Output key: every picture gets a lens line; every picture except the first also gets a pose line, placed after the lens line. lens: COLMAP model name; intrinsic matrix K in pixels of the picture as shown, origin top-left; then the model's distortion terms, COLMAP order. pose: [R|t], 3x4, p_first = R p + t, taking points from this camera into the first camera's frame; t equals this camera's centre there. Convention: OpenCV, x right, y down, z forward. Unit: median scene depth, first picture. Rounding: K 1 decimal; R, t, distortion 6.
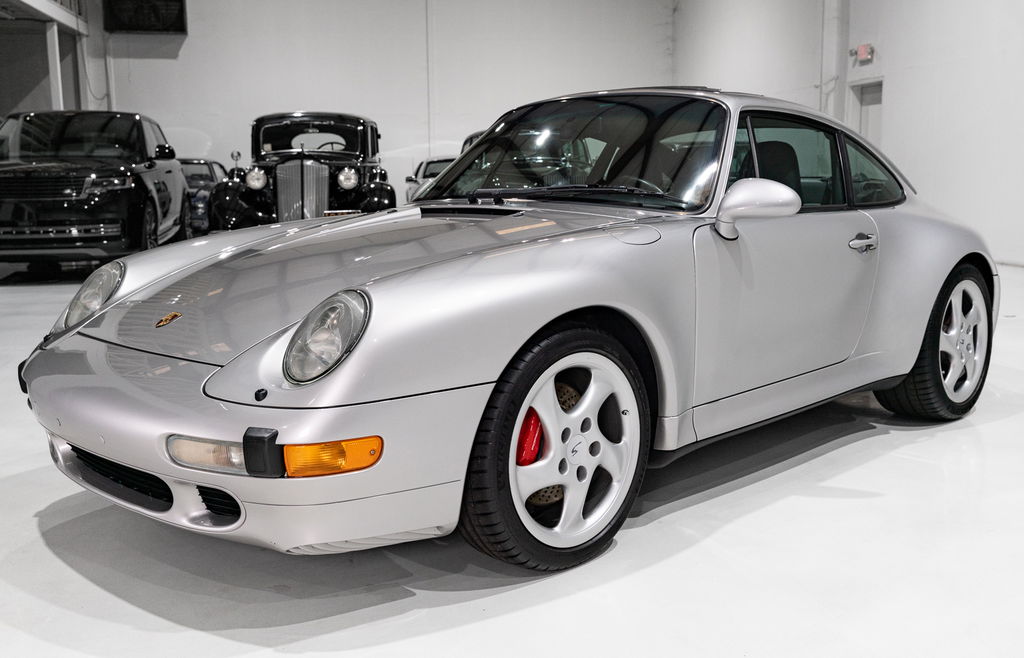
lens RADIAL K [[1047.8, 0, 509.5], [0, 1047.8, 327.9], [0, 0, 1]] dist [0.005147, 0.000000]
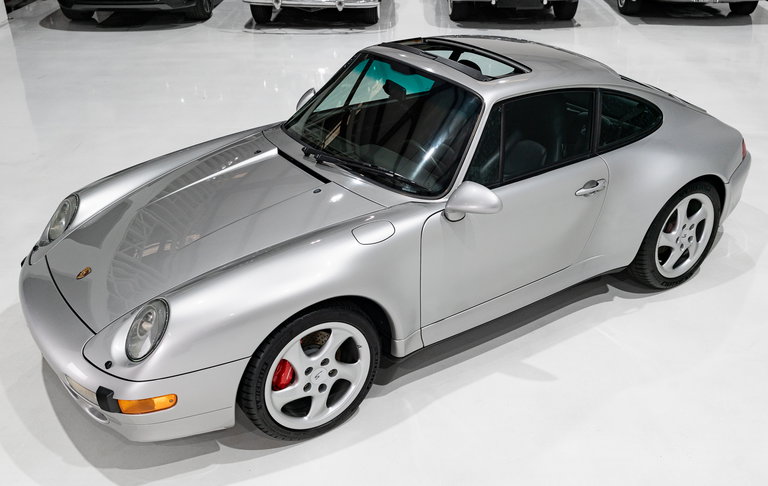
lens RADIAL K [[793.8, 0, 381.7], [0, 793.8, 243.0], [0, 0, 1]] dist [0.001086, 0.000000]
pose [[0.981378, 0.089074, -0.170184, 0.351534], [-0.029279, 0.944995, 0.325771, -0.484287], [0.189840, -0.314721, 0.930006, -0.066716]]
